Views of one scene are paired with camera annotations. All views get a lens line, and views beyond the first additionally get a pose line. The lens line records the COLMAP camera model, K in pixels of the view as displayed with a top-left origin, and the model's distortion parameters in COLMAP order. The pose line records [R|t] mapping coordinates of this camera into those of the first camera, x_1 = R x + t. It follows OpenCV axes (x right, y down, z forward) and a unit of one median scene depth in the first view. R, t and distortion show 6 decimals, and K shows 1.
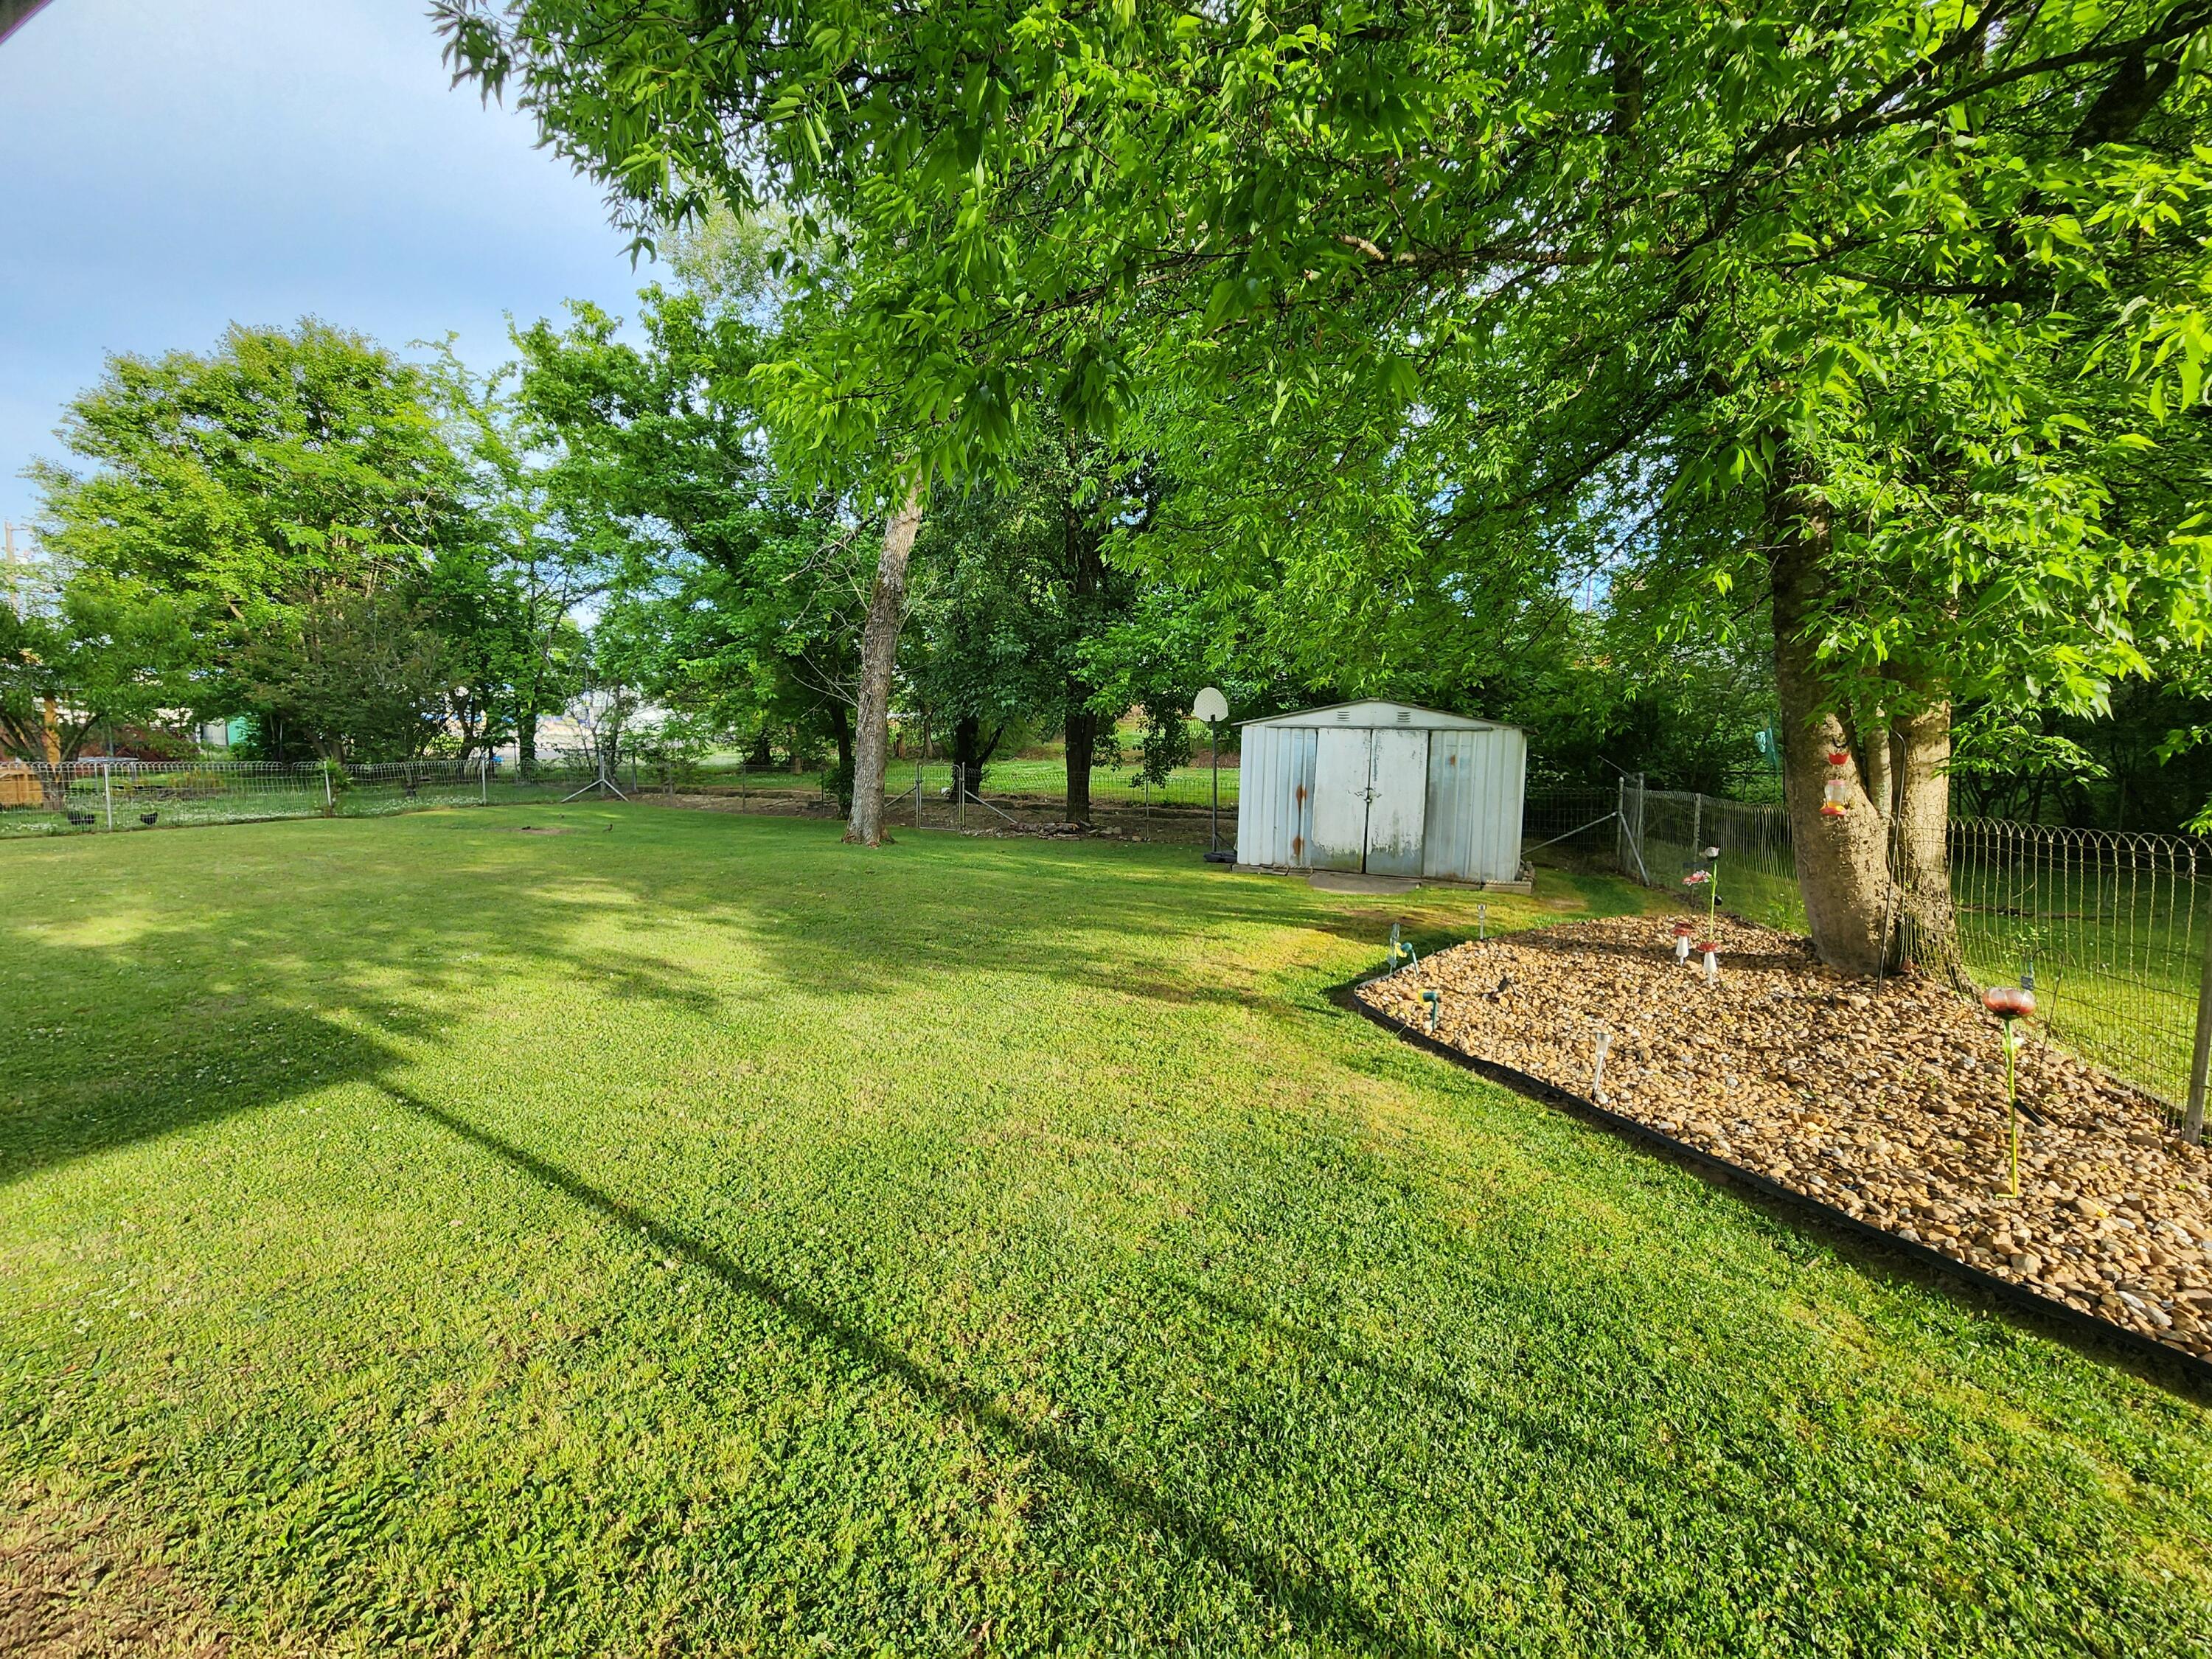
lens RADIAL K [[910.7, 0, 1116.3], [0, 910.7, 815.0], [0, 0, 1]] dist [0.000797, -0.000160]
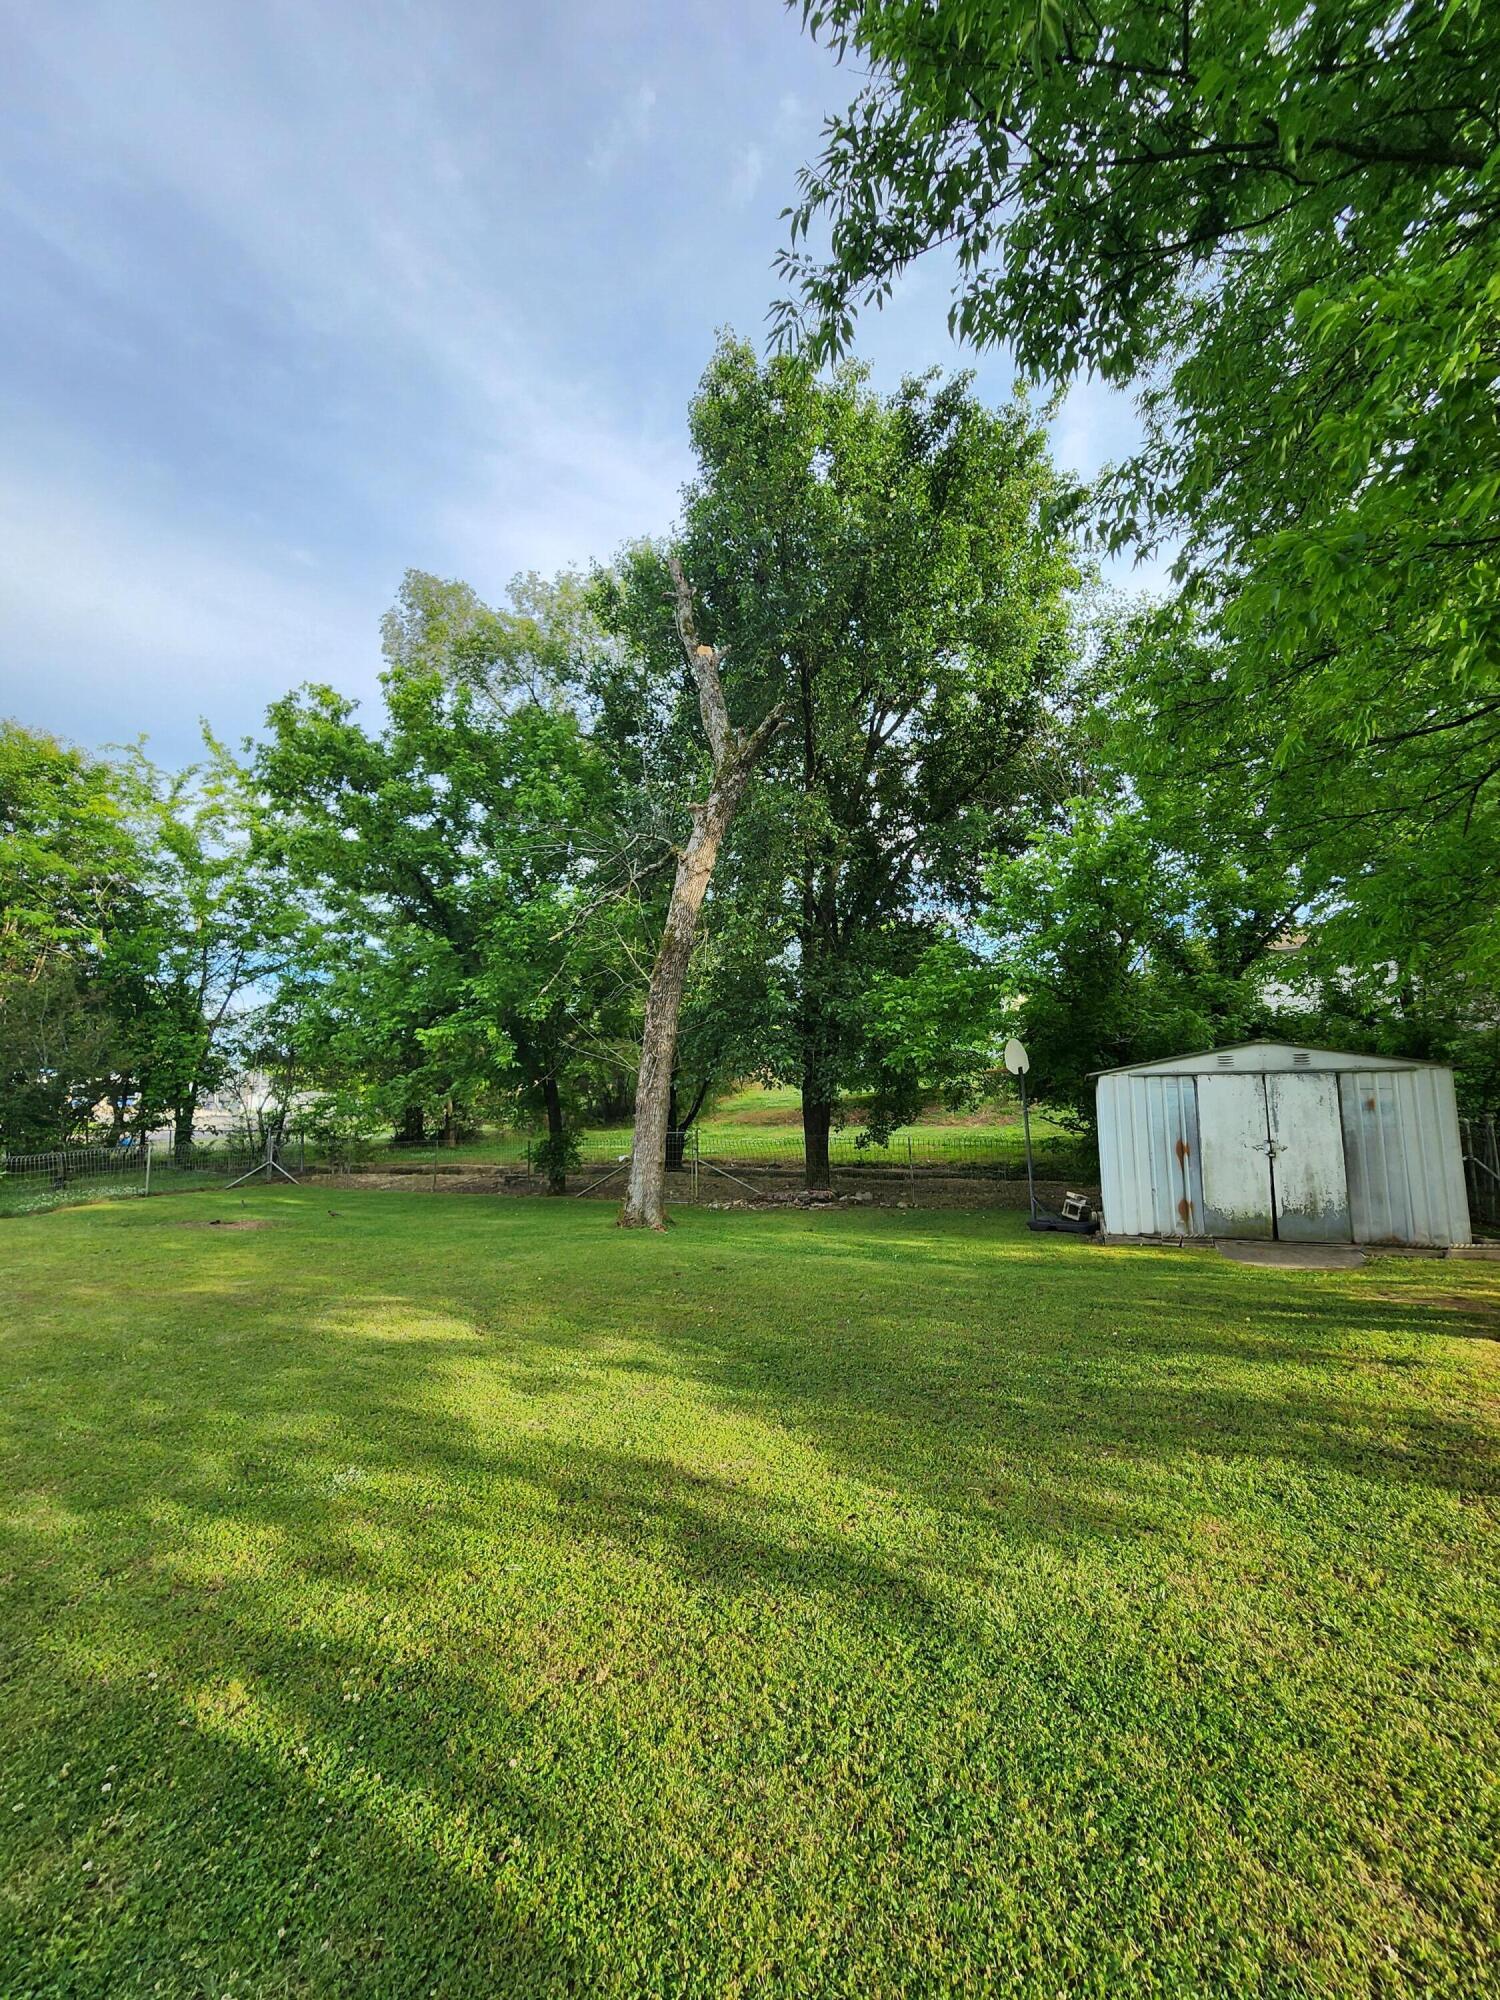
lens RADIAL K [[818.4, 0, 750.0], [0, 818.4, 1000.0], [0, 0, 1]] dist [0.000617, 0.000876]
pose [[0.997029, -0.025663, 0.072624, -0.505728], [0.040032, 0.978166, -0.203932, -0.037578], [-0.065805, 0.206234, 0.976288, 0.405115]]
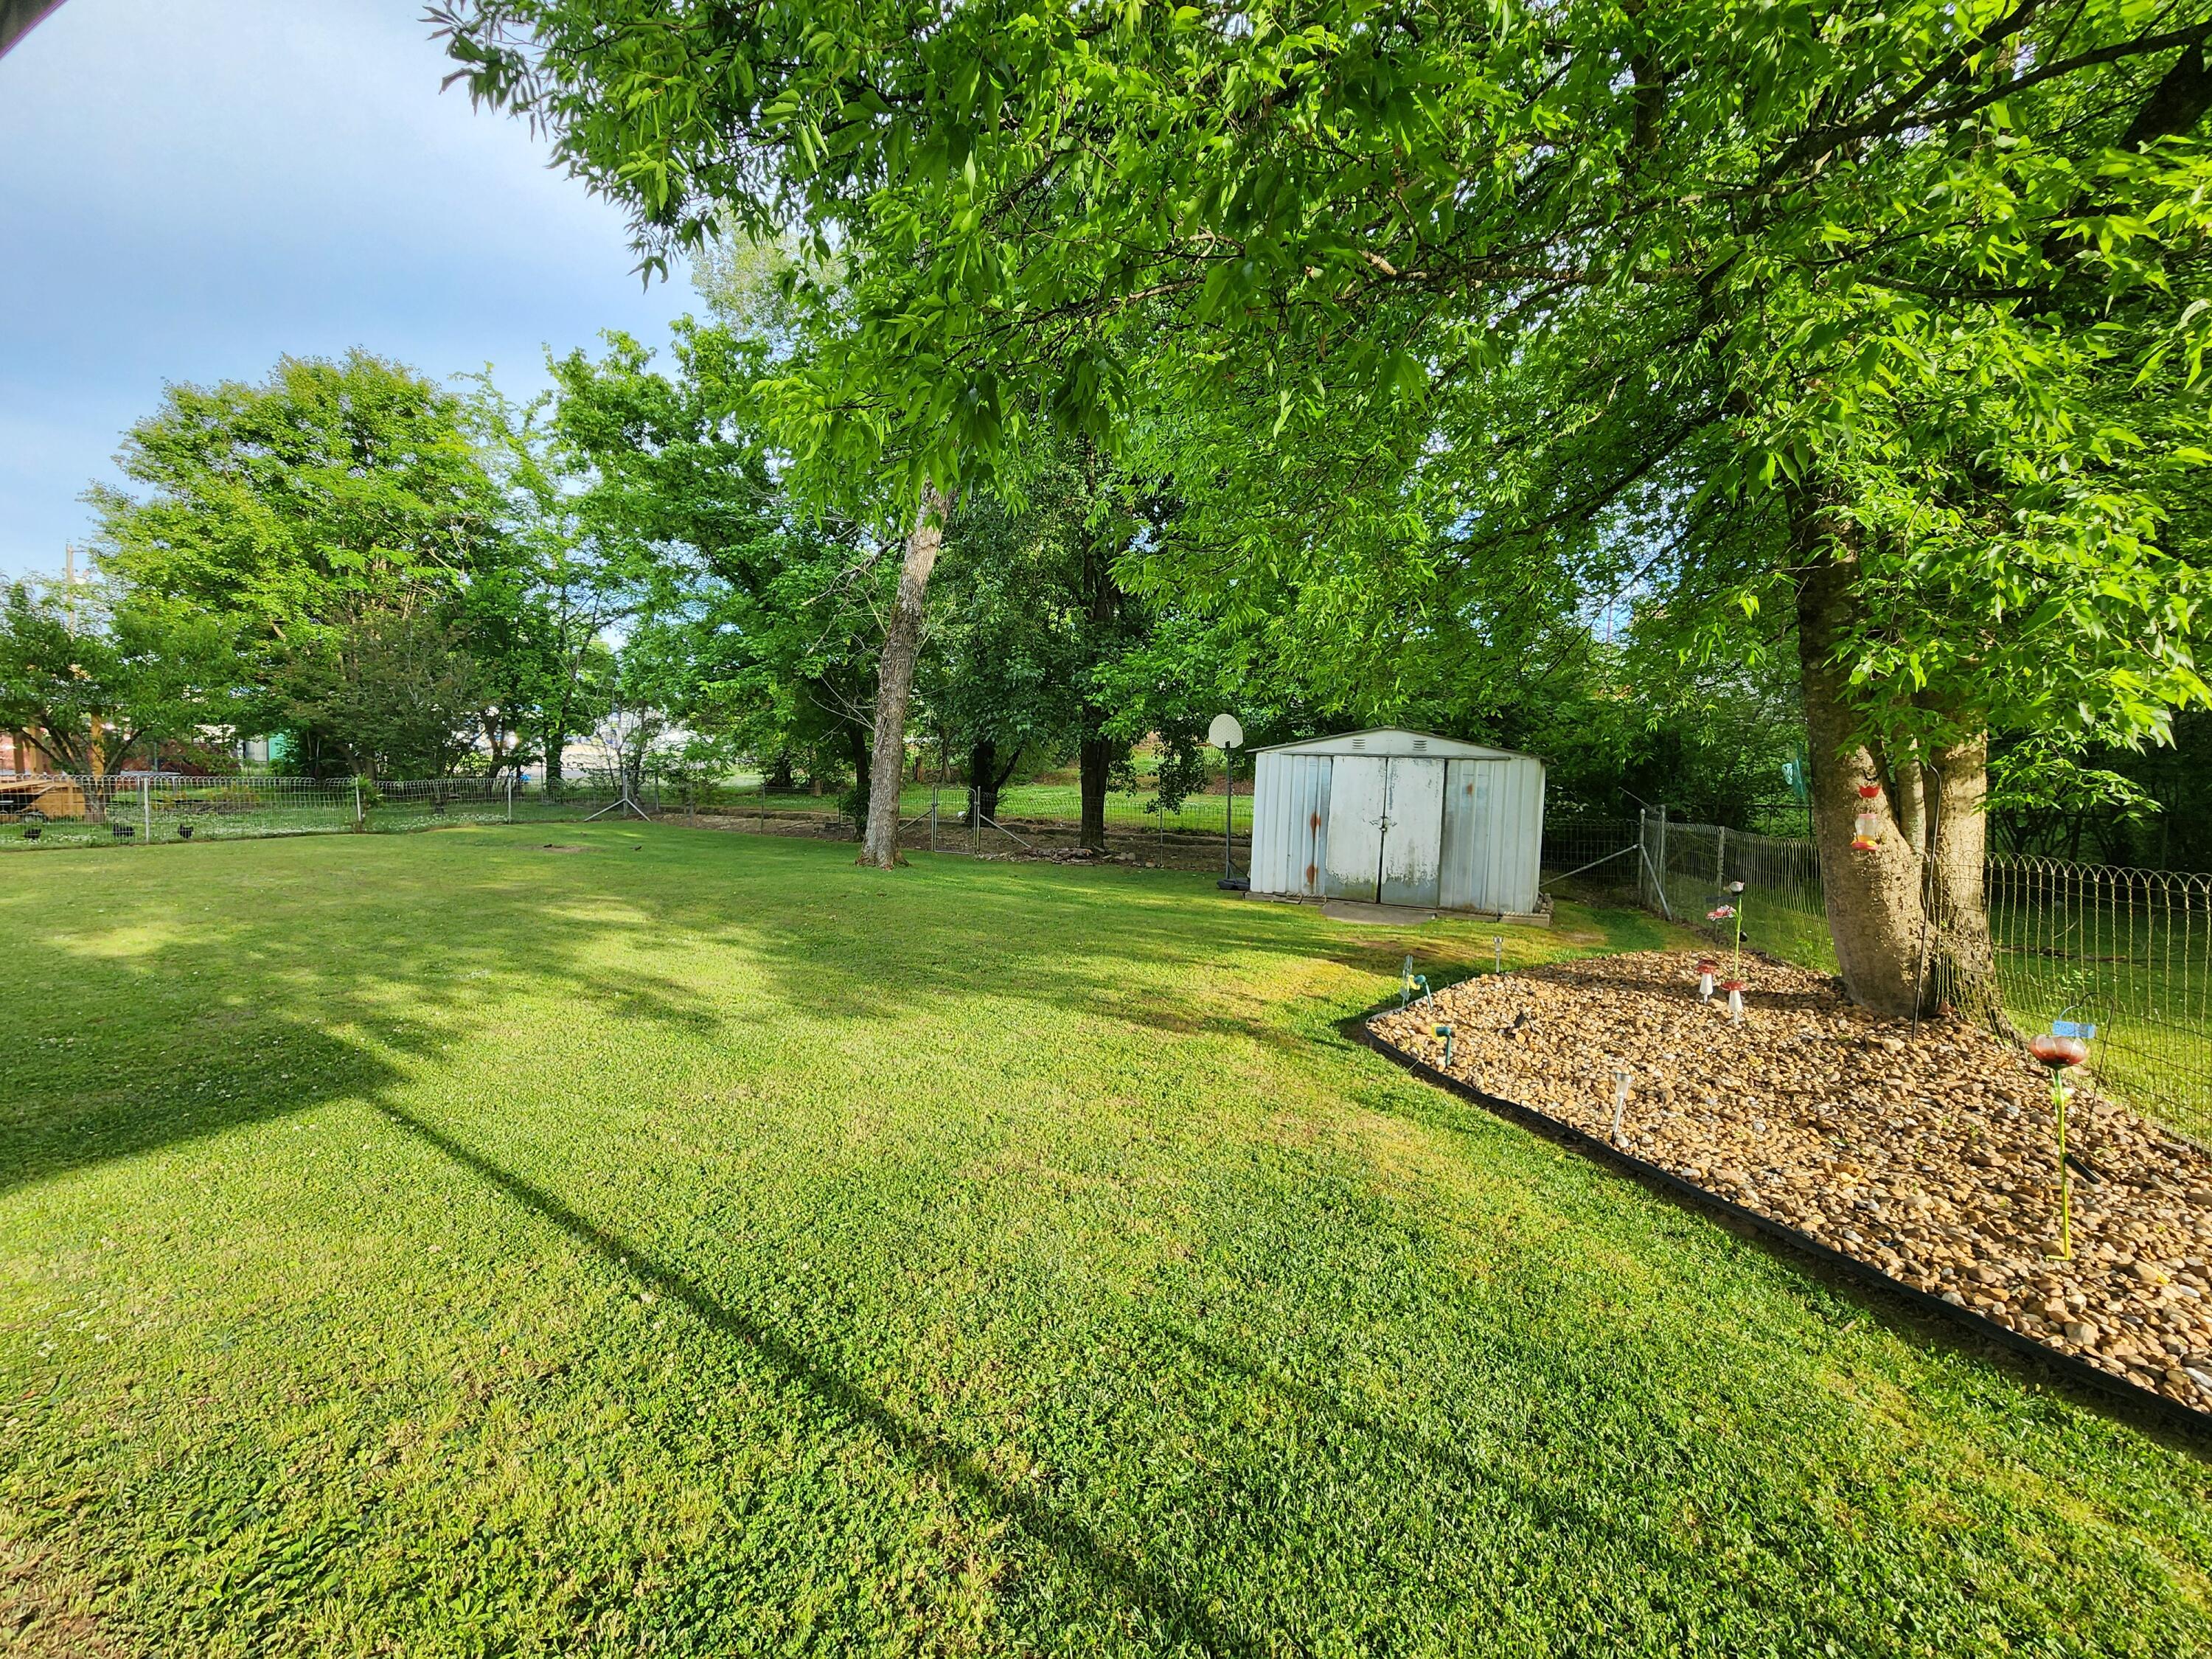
lens RADIAL K [[906.2, 0, 1112.3], [0, 906.2, 817.8], [0, 0, 1]] dist [0.000514, 0.000136]
pose [[0.999646, 0.012811, -0.023331, 0.008593], [-0.013395, 0.999596, -0.025067, 0.000285], [0.023000, 0.025371, 0.999413, 0.015093]]
